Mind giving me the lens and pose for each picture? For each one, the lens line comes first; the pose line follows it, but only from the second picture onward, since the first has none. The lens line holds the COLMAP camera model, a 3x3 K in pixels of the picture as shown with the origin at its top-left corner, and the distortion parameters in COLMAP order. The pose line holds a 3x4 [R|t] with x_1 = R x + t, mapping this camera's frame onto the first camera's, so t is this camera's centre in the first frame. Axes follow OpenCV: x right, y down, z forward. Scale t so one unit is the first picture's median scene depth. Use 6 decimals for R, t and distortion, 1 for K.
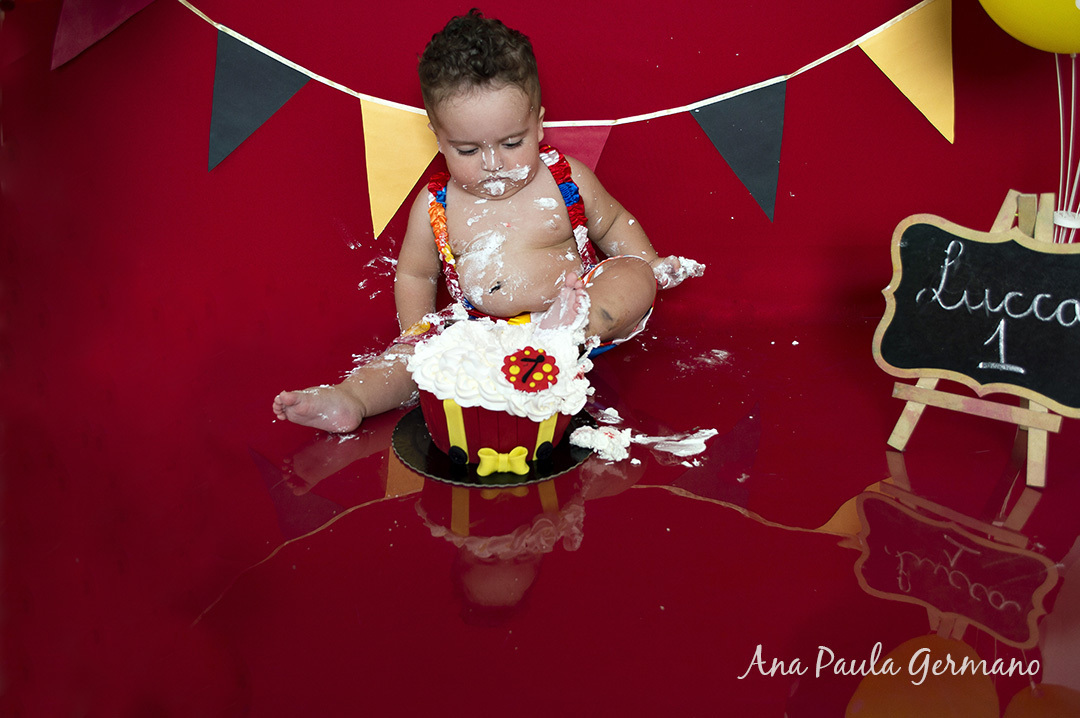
lens RADIAL K [[1017.8, 0, 517.8], [0, 1017.8, 380.1], [0, 0, 1]] dist [-0.067097, 0.000000]
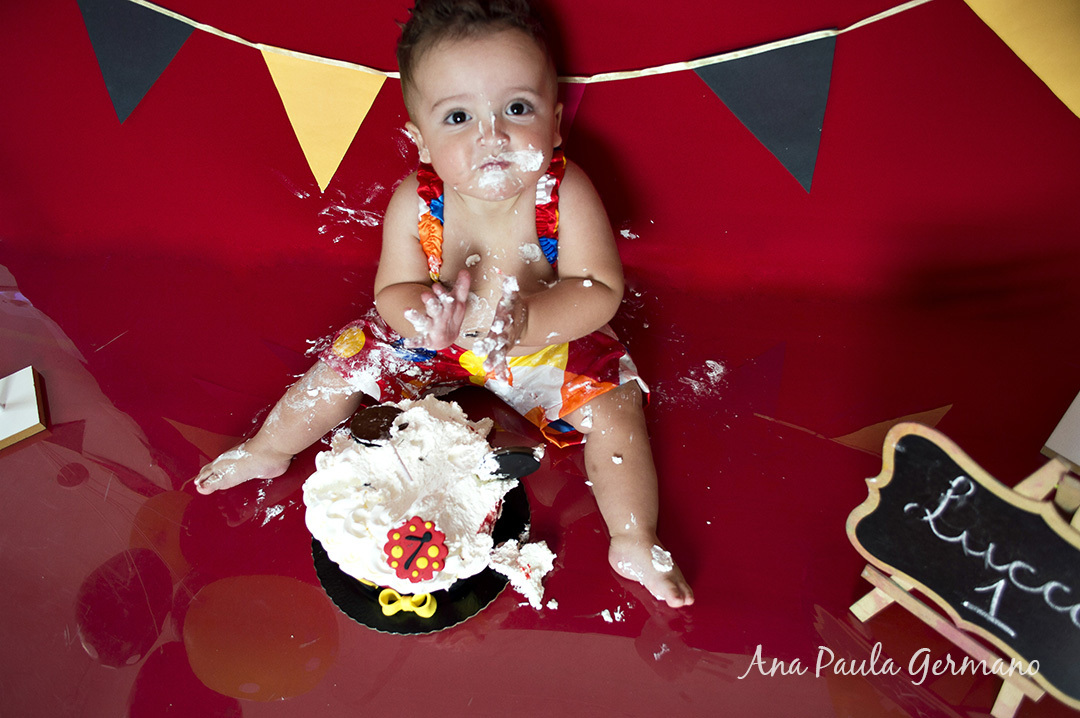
lens RADIAL K [[886.2, 0, 535.4], [0, 886.2, 384.3], [0, 0, 1]] dist [-0.092102, 0.012361]
pose [[0.982247, 0.062867, -0.176742, 0.233133], [0.040737, 0.848205, 0.528100, -0.515163], [0.183113, -0.525925, 0.830586, 0.456146]]
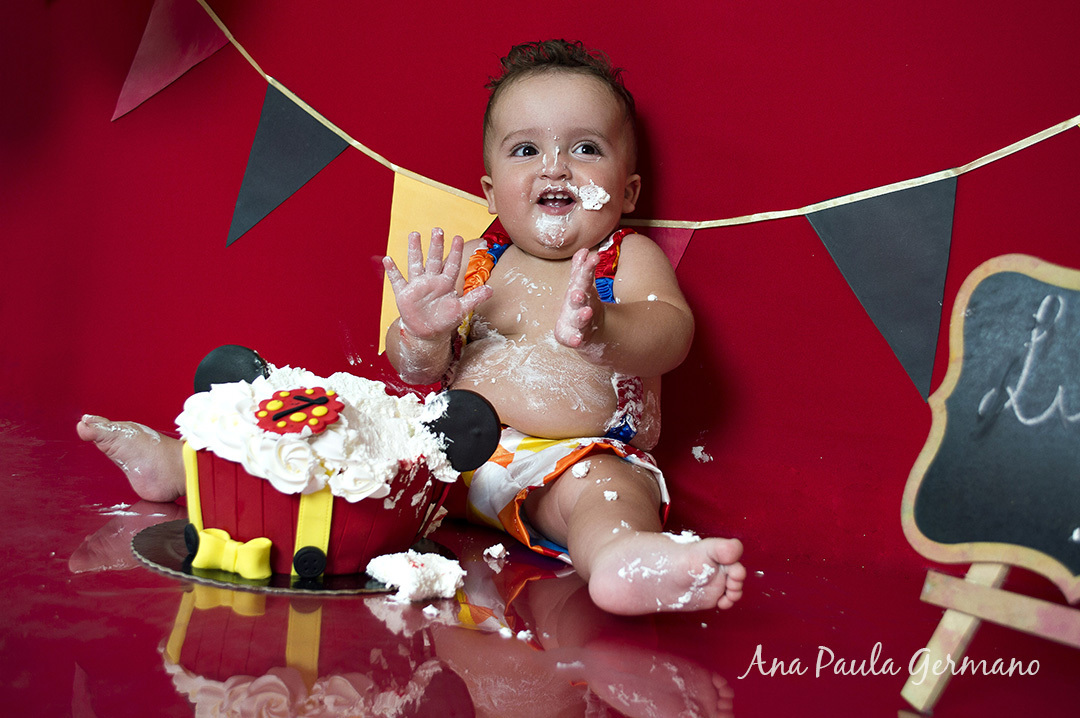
lens RADIAL K [[1172.4, 0, 536.5], [0, 1172.4, 363.0], [0, 0, 1]] dist [-0.061327, 0.000000]
pose [[0.902063, 0.127091, -0.412468, 0.433704], [-0.273179, 0.907999, -0.317666, 0.149813], [0.334148, 0.399232, 0.853791, 0.405271]]
